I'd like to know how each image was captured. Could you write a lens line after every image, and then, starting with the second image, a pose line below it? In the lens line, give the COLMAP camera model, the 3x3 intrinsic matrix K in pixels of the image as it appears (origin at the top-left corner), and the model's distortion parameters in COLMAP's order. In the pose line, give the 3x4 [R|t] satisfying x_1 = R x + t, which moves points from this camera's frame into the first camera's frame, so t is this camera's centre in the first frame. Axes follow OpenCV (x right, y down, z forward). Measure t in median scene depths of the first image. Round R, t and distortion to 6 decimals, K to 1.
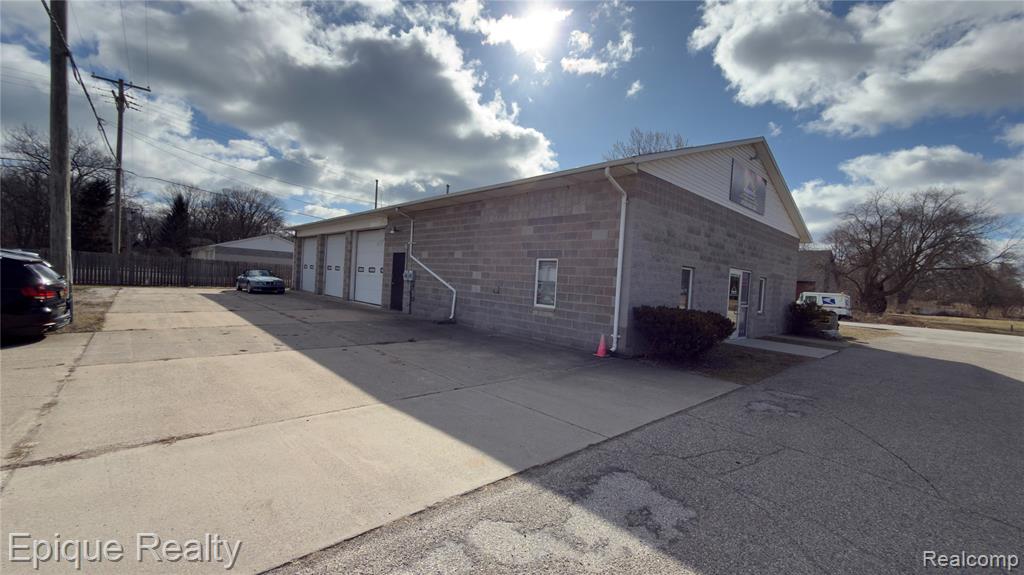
lens RADIAL K [[405.4, 0, 513.1], [0, 405.4, 288.6], [0, 0, 1]] dist [-0.000455, -0.000008]
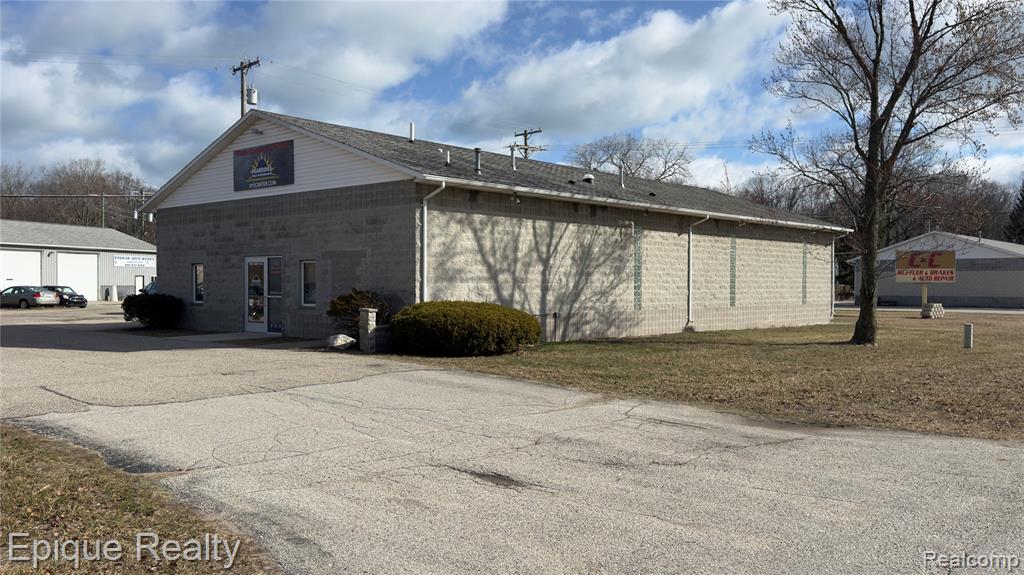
lens RADIAL K [[857.1, 0, 512.4], [0, 857.1, 289.1], [0, 0, 1]] dist [0.003543, 0.000595]
pose [[0.105789, -0.056187, -0.992800, 2.837901], [-0.019875, 0.998083, -0.058604, 0.143996], [0.994190, 0.025931, 0.104470, 1.527143]]
